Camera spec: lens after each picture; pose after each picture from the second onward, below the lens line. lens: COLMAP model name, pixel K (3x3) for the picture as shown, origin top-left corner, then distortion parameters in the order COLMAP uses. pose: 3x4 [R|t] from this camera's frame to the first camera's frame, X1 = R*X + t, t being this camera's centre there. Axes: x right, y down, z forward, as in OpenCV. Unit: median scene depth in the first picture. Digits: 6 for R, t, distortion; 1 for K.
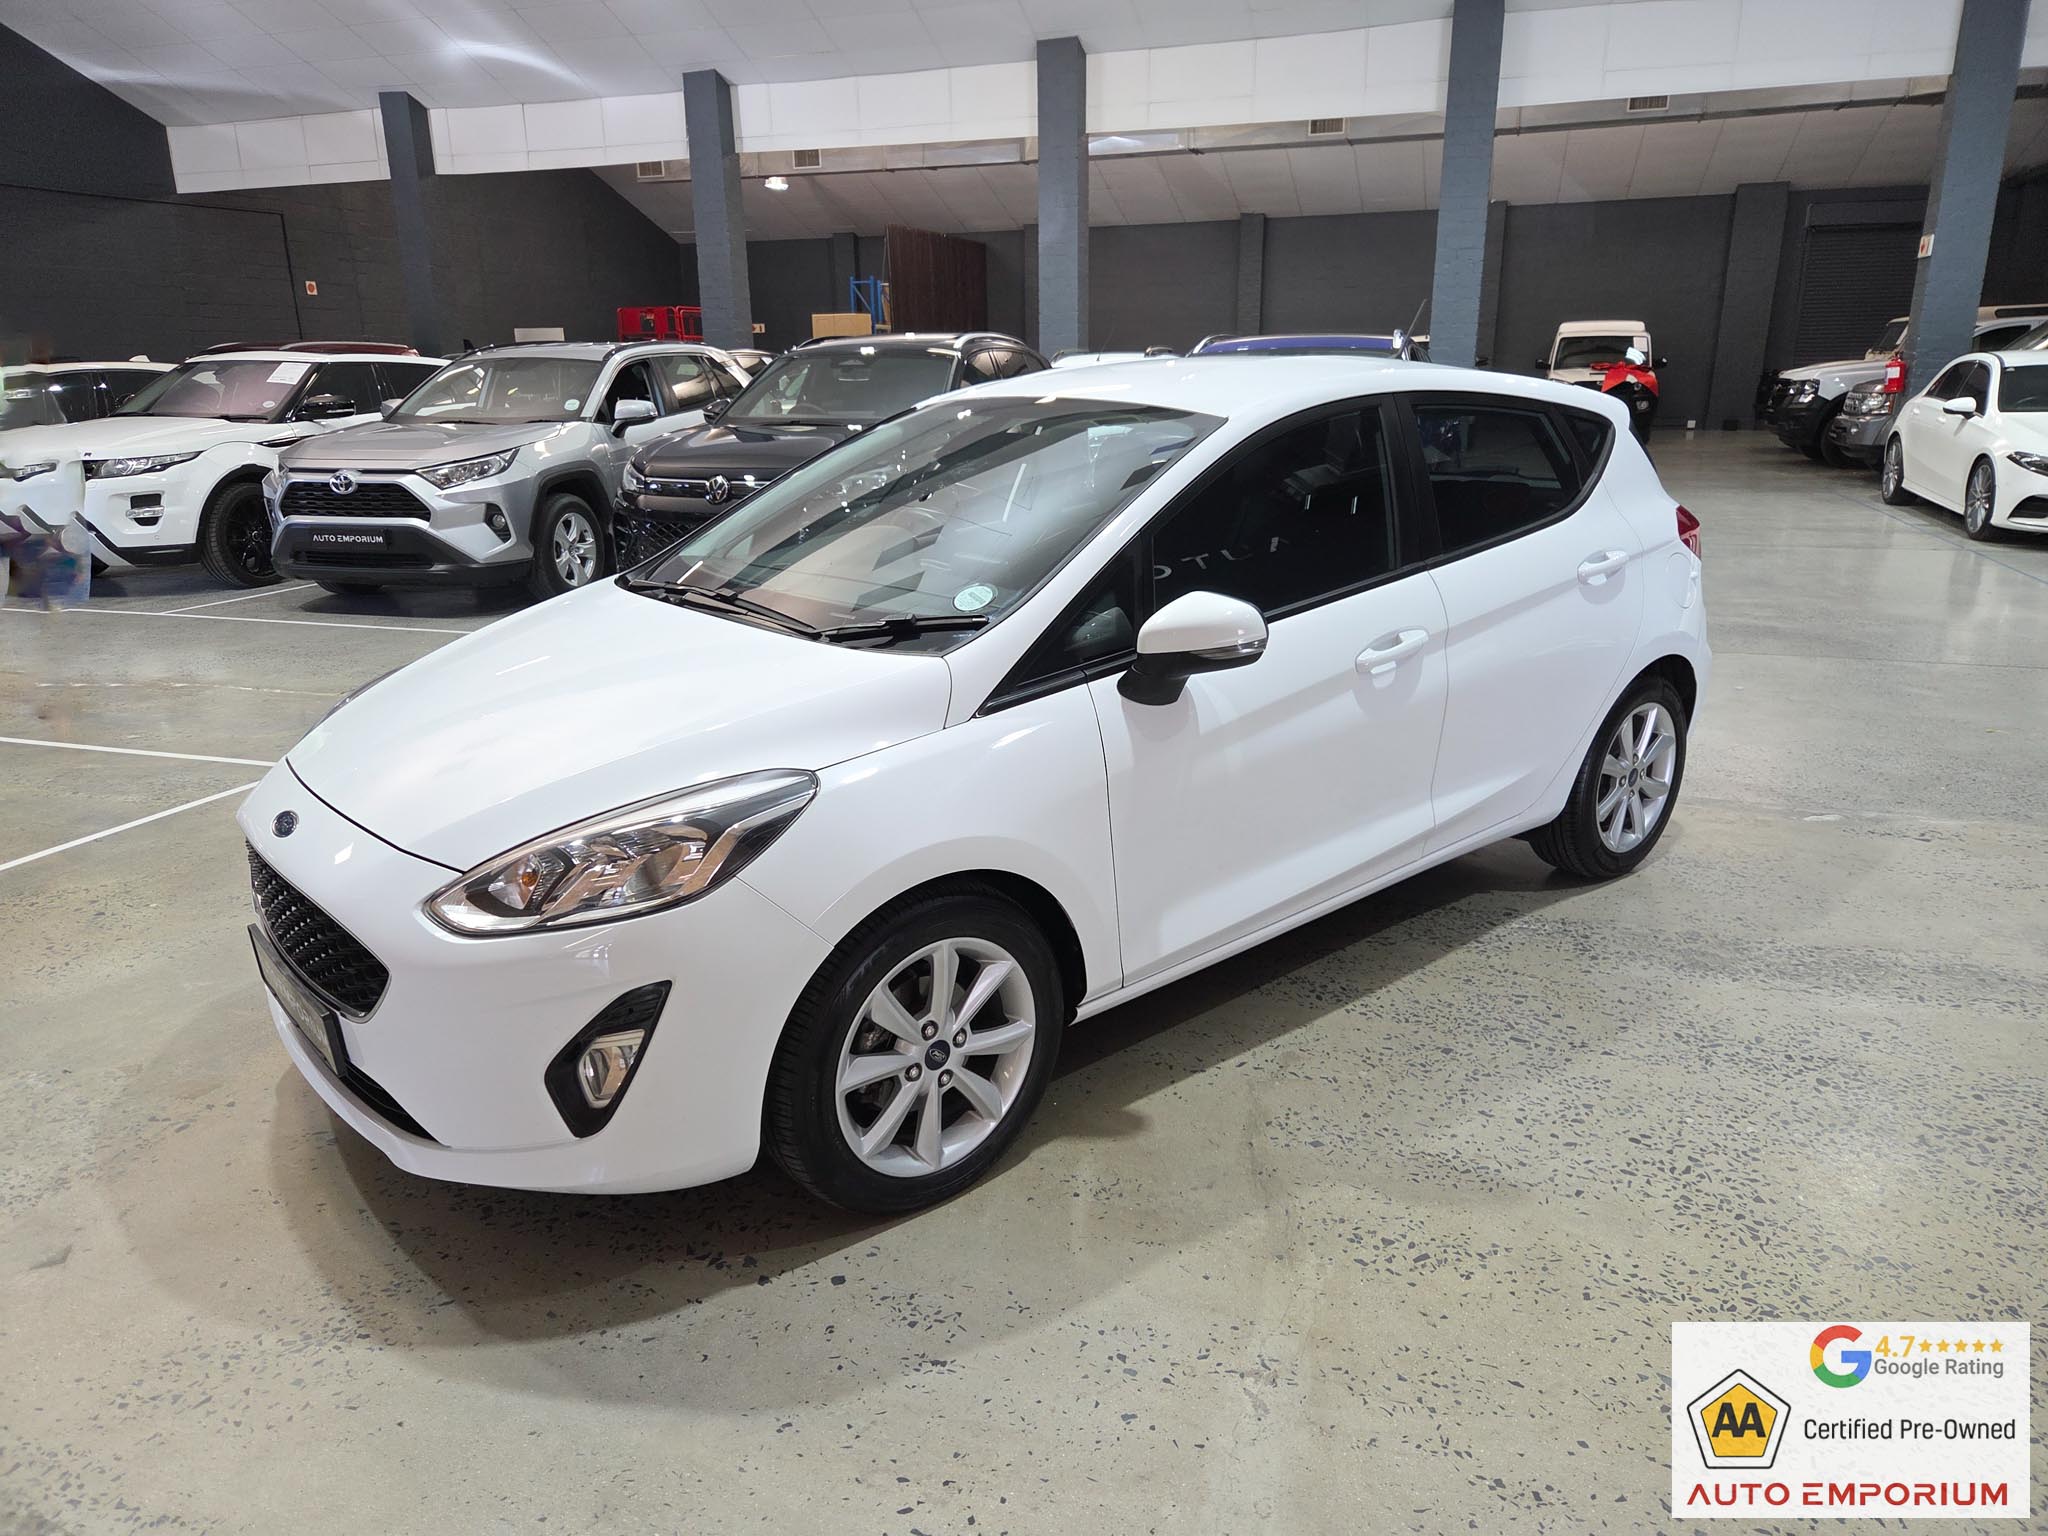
lens RADIAL K [[1368.4, 0, 1024.0], [0, 1368.4, 768.0], [0, 0, 1]] dist [0.057406, -0.050993]
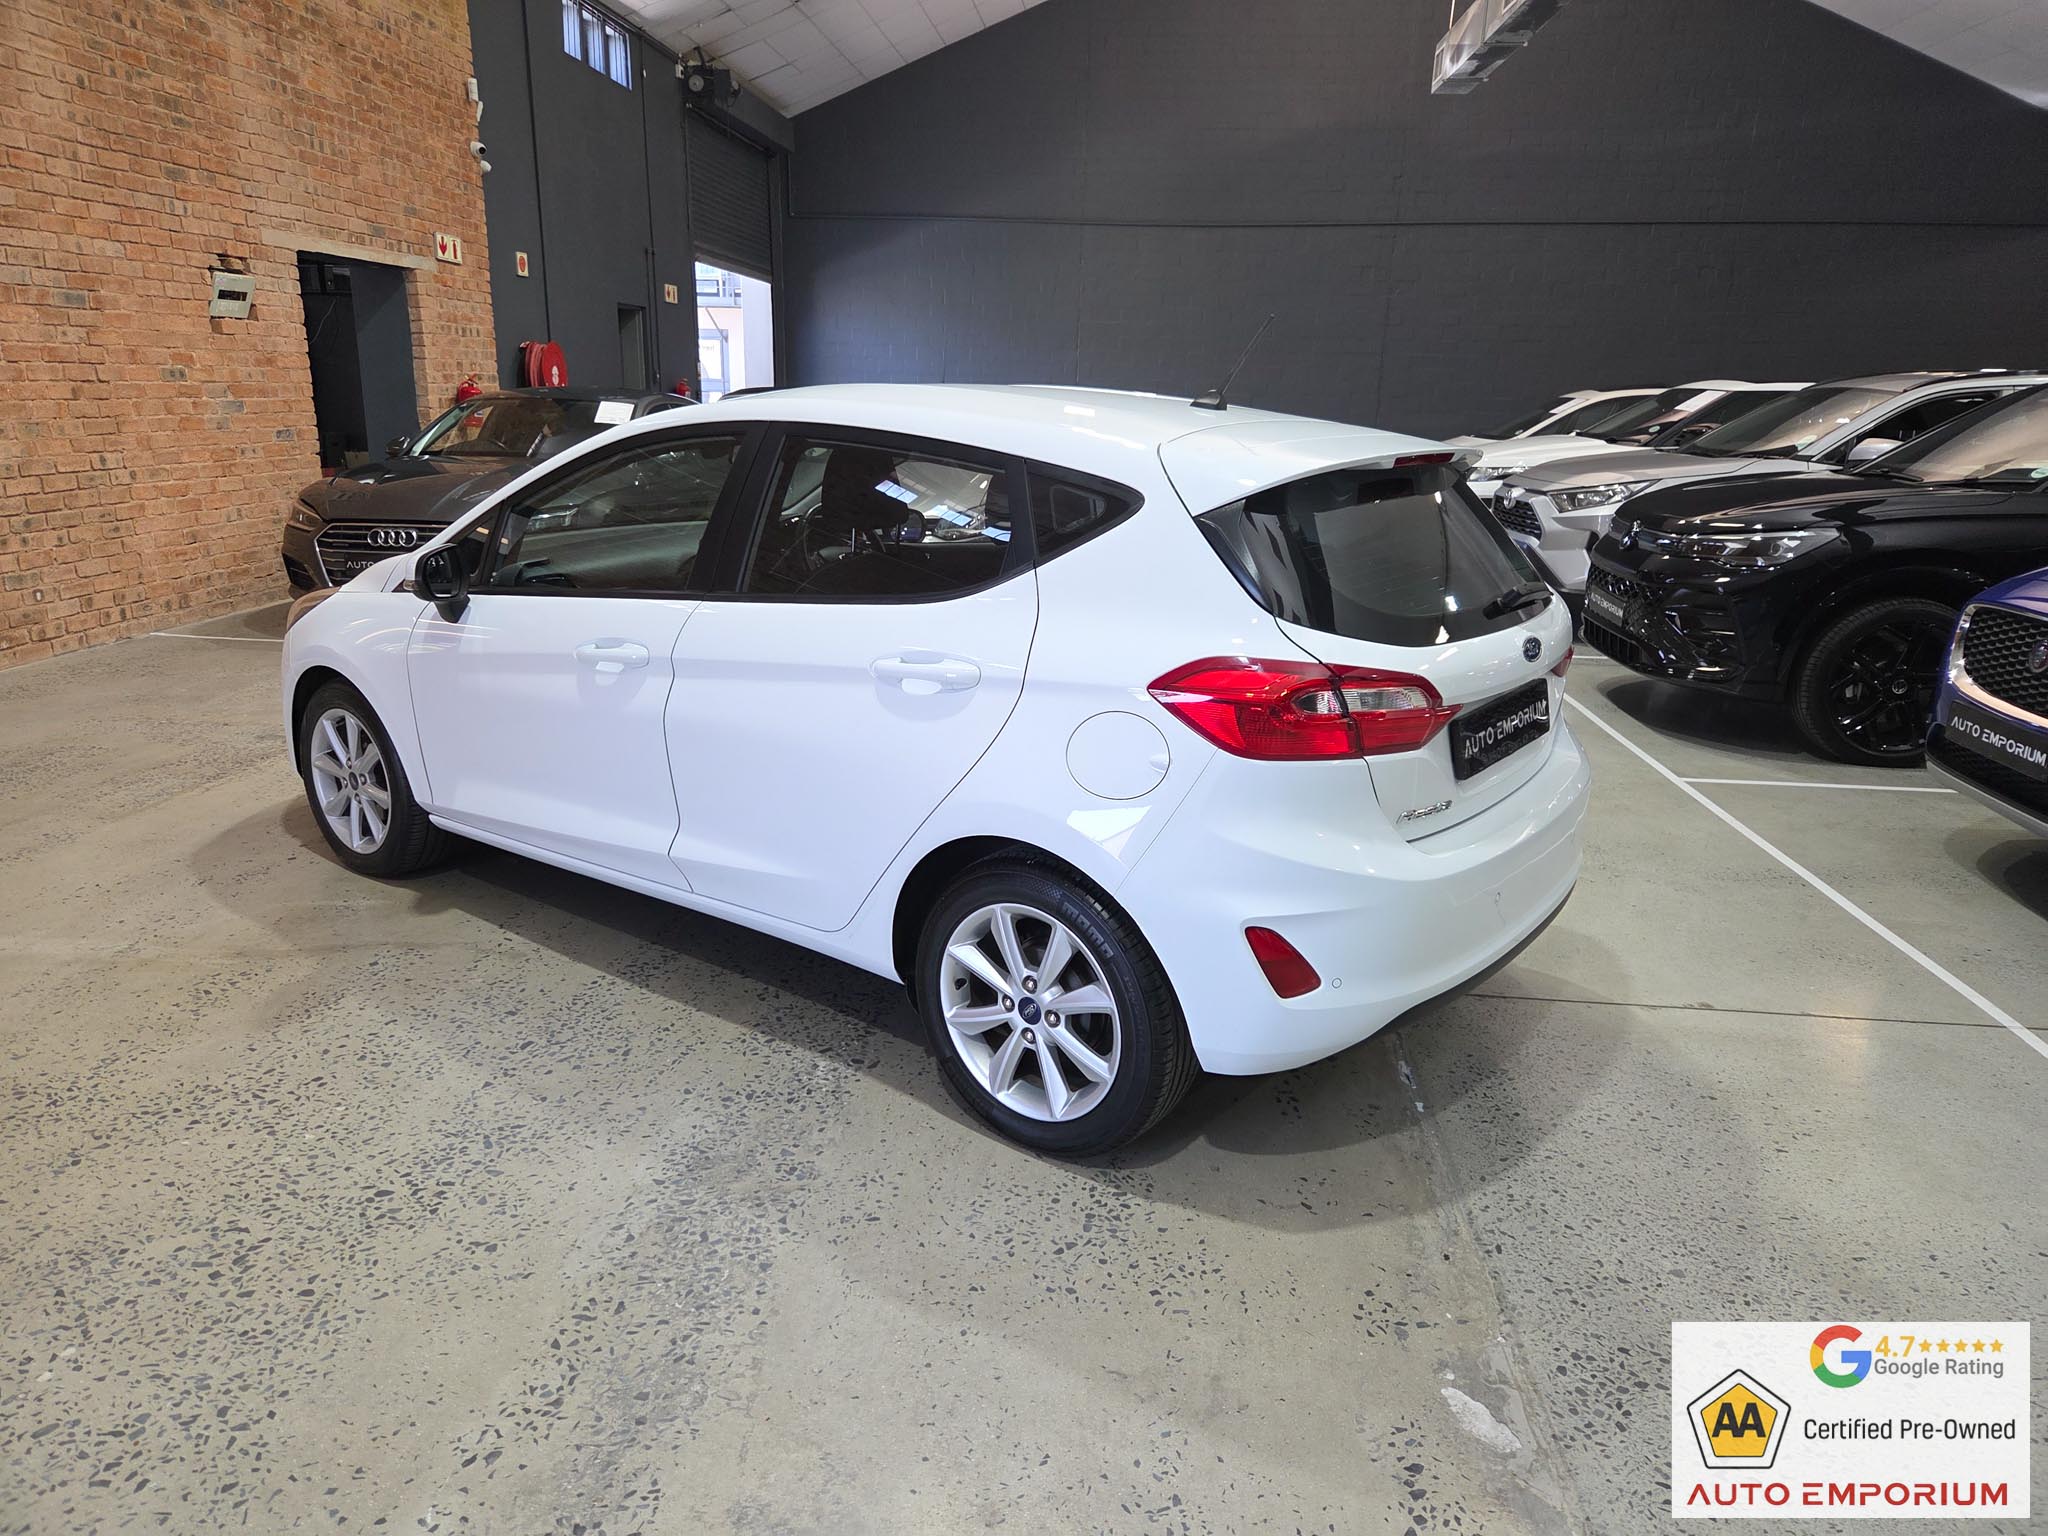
lens RADIAL K [[1368.4, 0, 1024.0], [0, 1368.4, 768.0], [0, 0, 1]] dist [0.057406, -0.050993]
pose [[0.224891, 0.277722, -0.933967, 1.209649], [-0.297221, 0.932391, 0.205685, -0.283178], [0.927946, 0.231338, 0.292231, 0.900693]]
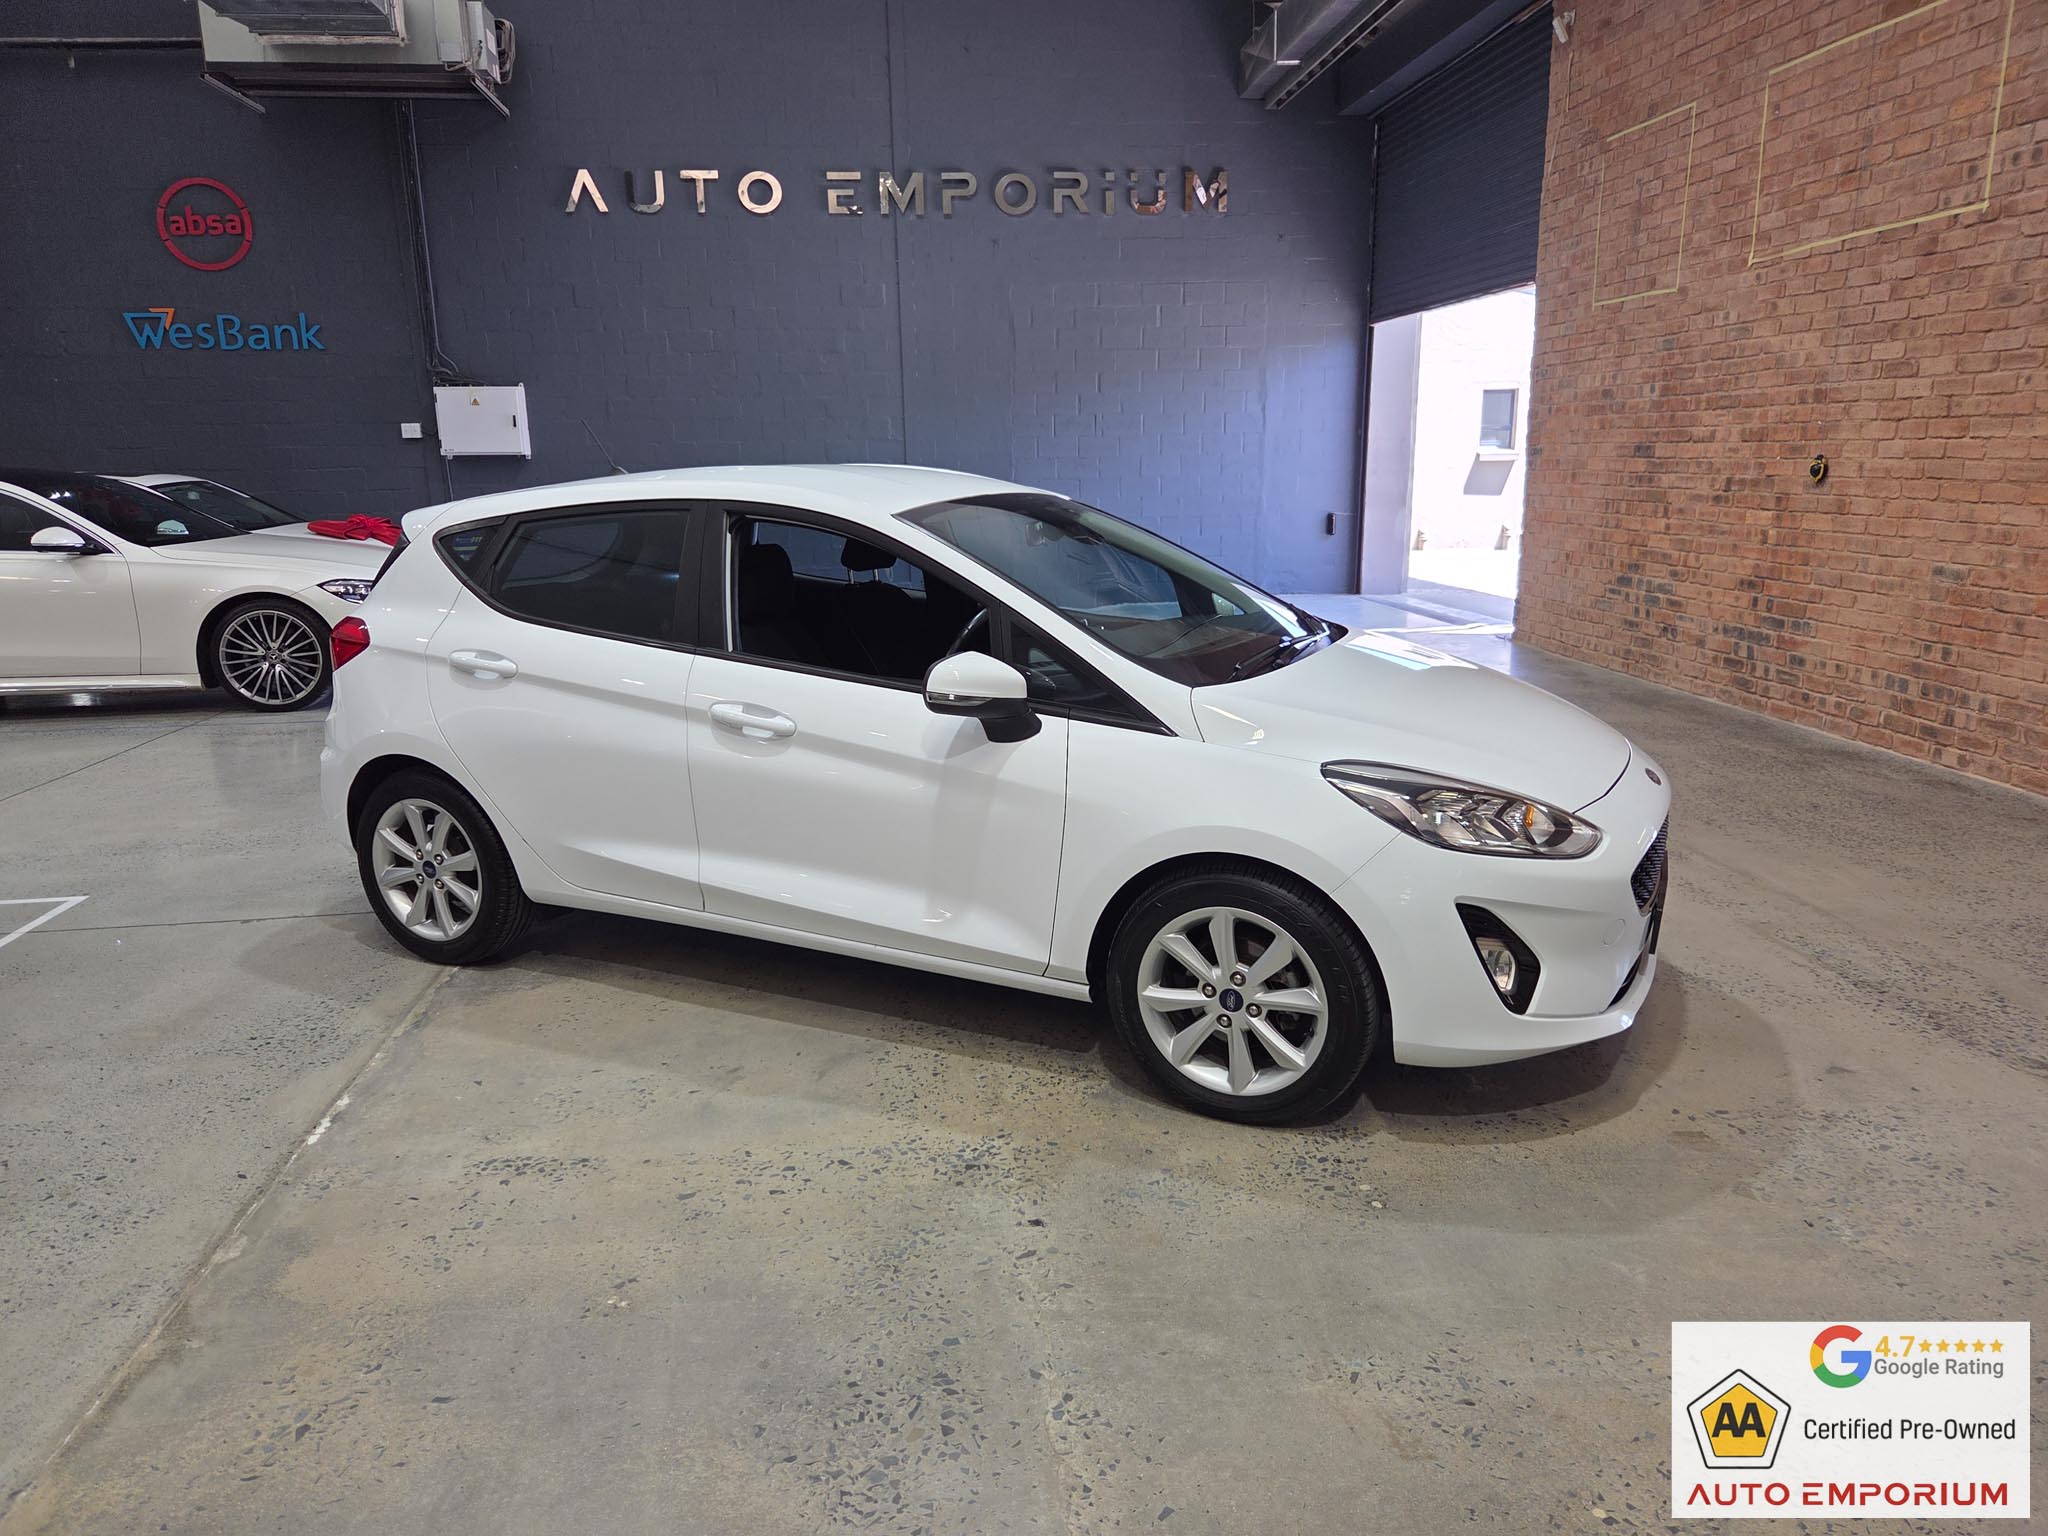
lens RADIAL K [[1368.4, 0, 1024.0], [0, 1368.4, 768.0], [0, 0, 1]] dist [0.057406, -0.050993]
pose [[-0.414755, -0.187282, 0.890451, -1.070893], [0.279101, 0.905236, 0.320391, -0.417377], [-0.866072, 0.381410, -0.323181, 1.417552]]
